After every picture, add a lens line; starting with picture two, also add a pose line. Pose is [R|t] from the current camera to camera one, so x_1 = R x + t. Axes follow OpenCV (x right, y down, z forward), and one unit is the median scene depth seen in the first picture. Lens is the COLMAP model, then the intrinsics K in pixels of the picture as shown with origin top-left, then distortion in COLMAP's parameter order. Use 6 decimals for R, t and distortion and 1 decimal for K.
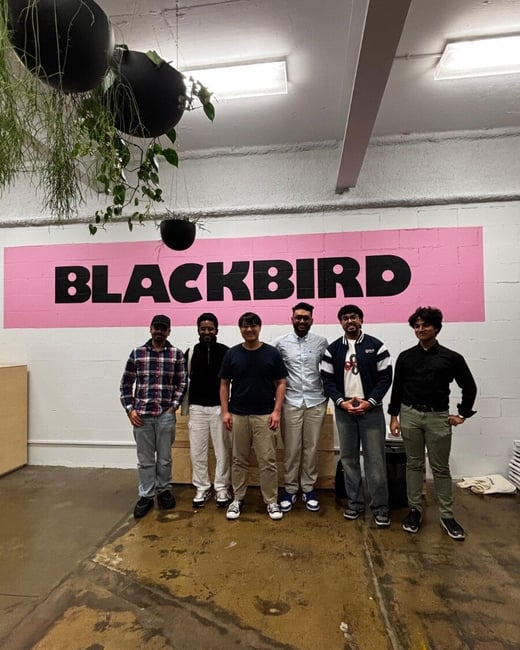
lens RADIAL K [[393.3, 0, 258.4], [0, 393.3, 327.1], [0, 0, 1]] dist [-0.003843, 0.001482]
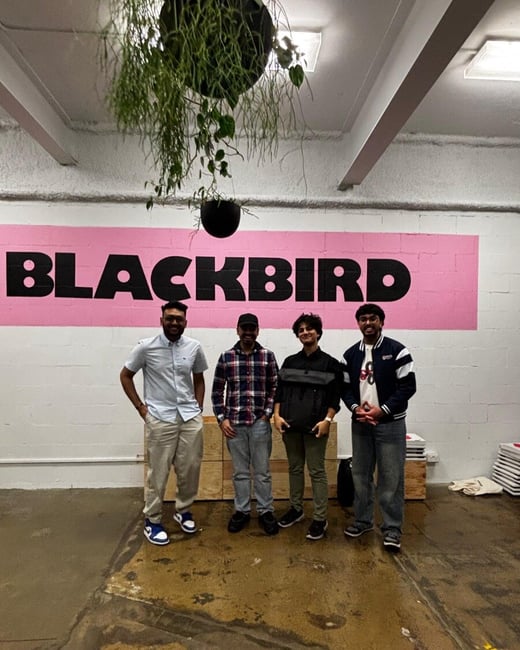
lens RADIAL K [[415.9, 0, 262.8], [0, 415.9, 356.7], [0, 0, 1]] dist [-0.004647, 0.000635]
pose [[0.982300, 0.011342, 0.186973, -0.167514], [-0.021287, 0.998458, 0.051269, 0.011479], [-0.186104, -0.054342, 0.981026, 0.038146]]
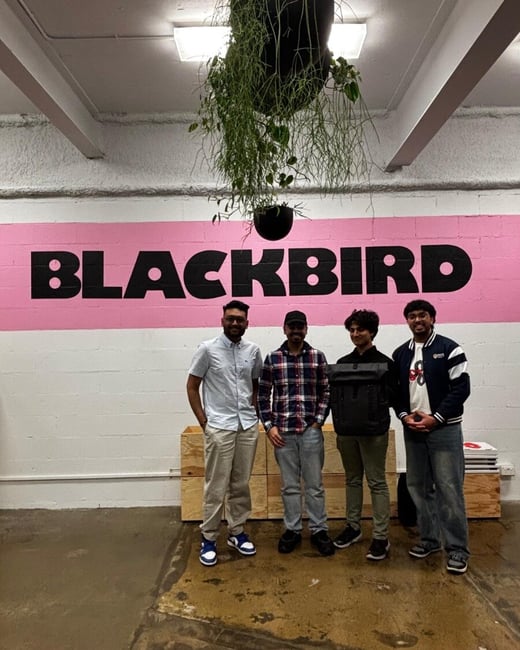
lens RADIAL K [[513.8, 0, 258.3], [0, 513.8, 322.8], [0, 0, 1]] dist [0.004602, -0.007028]
pose [[0.991805, -0.002331, 0.127742, -0.228216], [0.003629, 0.999944, -0.009924, -0.001233], [-0.127712, 0.010307, 0.991758, -0.071521]]
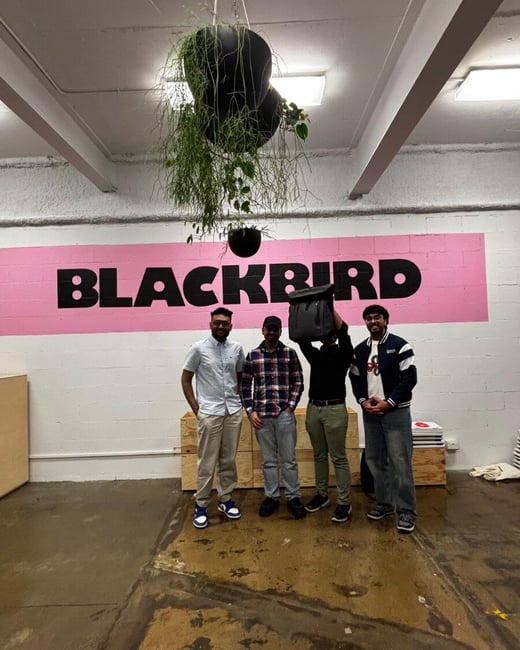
lens RADIAL K [[417.0, 0, 260.0], [0, 417.0, 325.0], [0, 0, 1]] dist [0.002953, -0.006514]
pose [[0.992308, -0.015308, 0.122847, -0.180326], [0.016696, 0.999808, -0.010278, -0.001955], [-0.122667, 0.012250, 0.992372, -0.057446]]
